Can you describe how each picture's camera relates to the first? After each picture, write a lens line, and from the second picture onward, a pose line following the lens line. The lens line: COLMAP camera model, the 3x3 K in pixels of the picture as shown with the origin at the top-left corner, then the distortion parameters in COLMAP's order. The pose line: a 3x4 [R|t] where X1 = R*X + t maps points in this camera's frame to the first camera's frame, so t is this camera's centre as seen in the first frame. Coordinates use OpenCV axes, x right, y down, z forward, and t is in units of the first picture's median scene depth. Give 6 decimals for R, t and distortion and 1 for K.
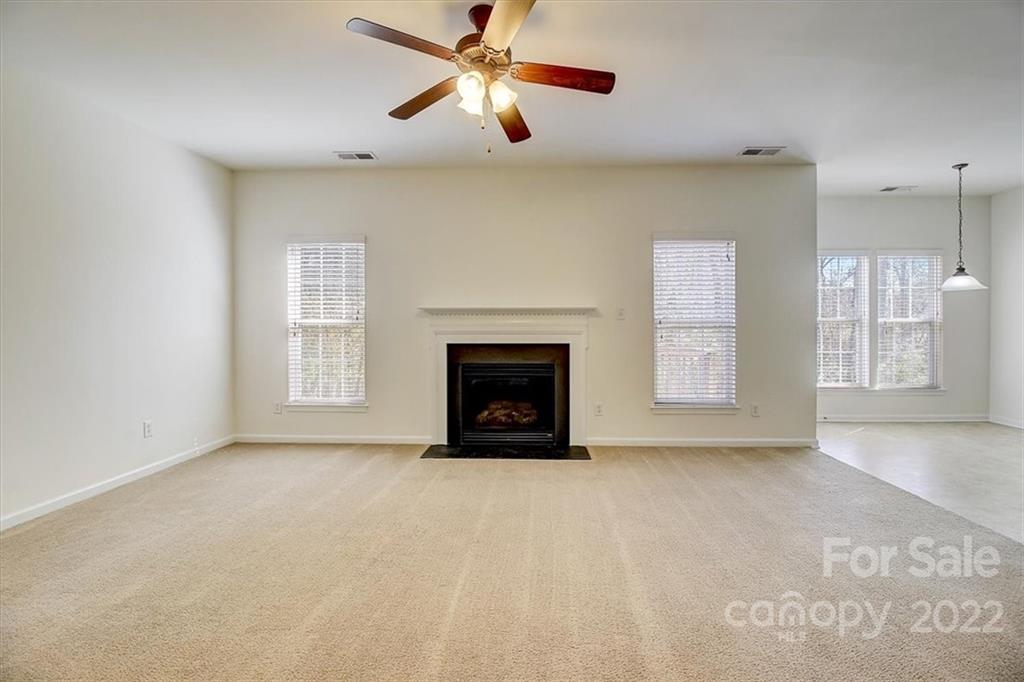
lens RADIAL K [[468.9, 0, 521.5], [0, 468.9, 330.1], [0, 0, 1]] dist [-0.000772, -0.017705]
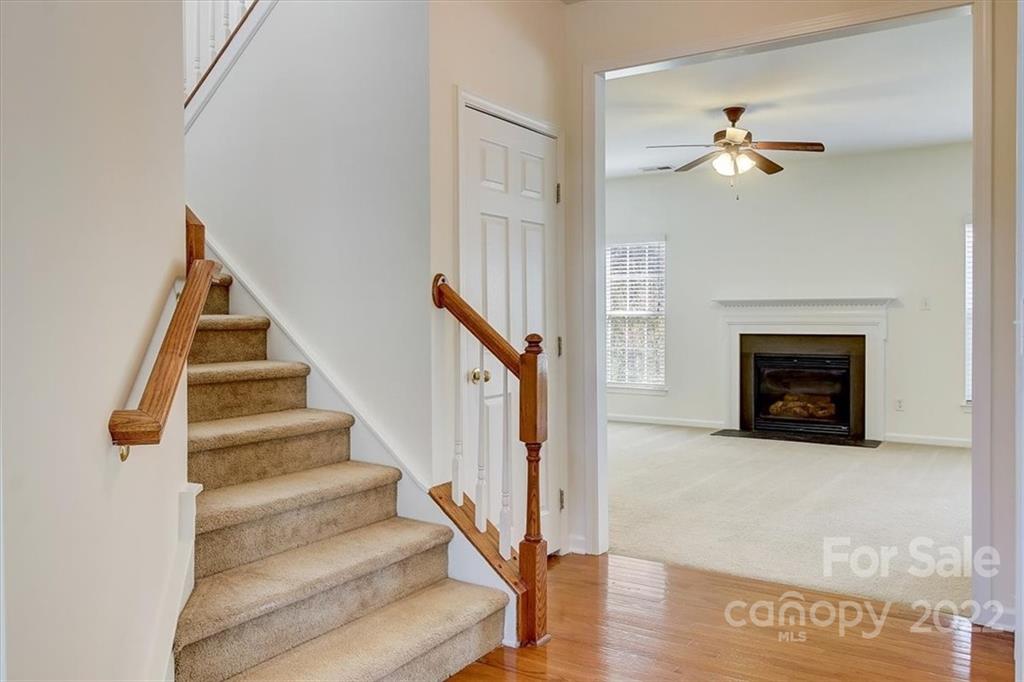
lens RADIAL K [[803.3, 0, 512.0], [0, 803.3, 341.0], [0, 0, 1]] dist [-0.008070, -0.003179]
pose [[0.862425, 0.013540, -0.506003, 0.305673], [-0.005162, 0.999825, 0.017956, 0.015381], [0.506158, -0.012874, 0.862345, -0.793341]]
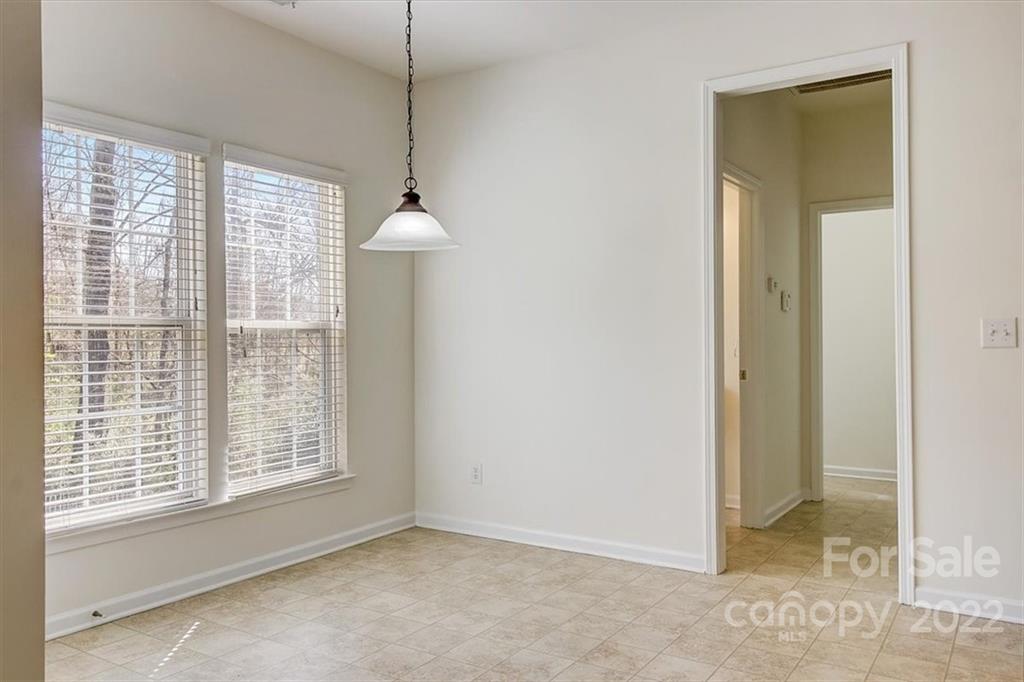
lens RADIAL K [[803.3, 0, 512.0], [0, 803.3, 341.0], [0, 0, 1]] dist [-0.008070, -0.003179]
pose [[0.516210, 0.000429, 0.856462, 0.386091], [0.009570, 0.999935, -0.006269, 0.000377], [-0.856409, 0.011433, 0.516172, 0.552512]]
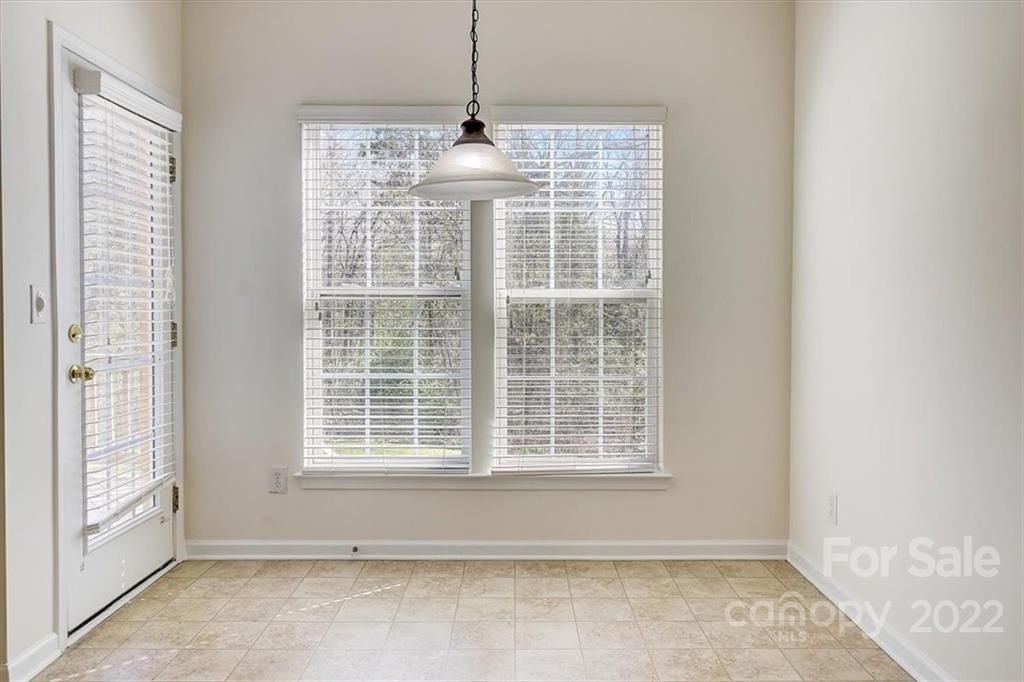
lens RADIAL K [[753.0, 0, 512.0], [0, 753.0, 341.0], [0, 0, 1]] dist [0.003658, -0.000201]
pose [[0.999384, 0.008516, 0.034056, 0.948948], [-0.009630, 0.999420, 0.032679, -0.002714], [-0.033758, -0.032987, 0.998886, 0.476144]]
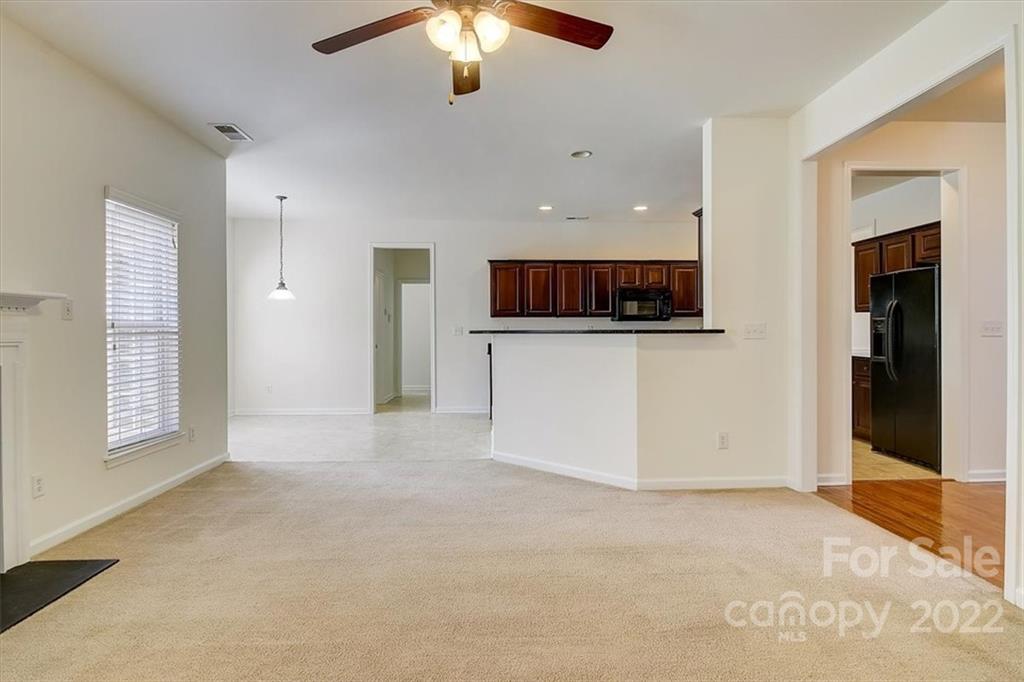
lens RADIAL K [[549.7, 0, 512.0], [0, 549.7, 341.0], [0, 0, 1]] dist [0.000692, -0.000010]
pose [[-0.068882, -0.014564, 0.997519, -0.501810], [0.011256, 0.999818, 0.015375, -0.000493], [-0.997561, 0.012287, -0.068705, 0.499636]]
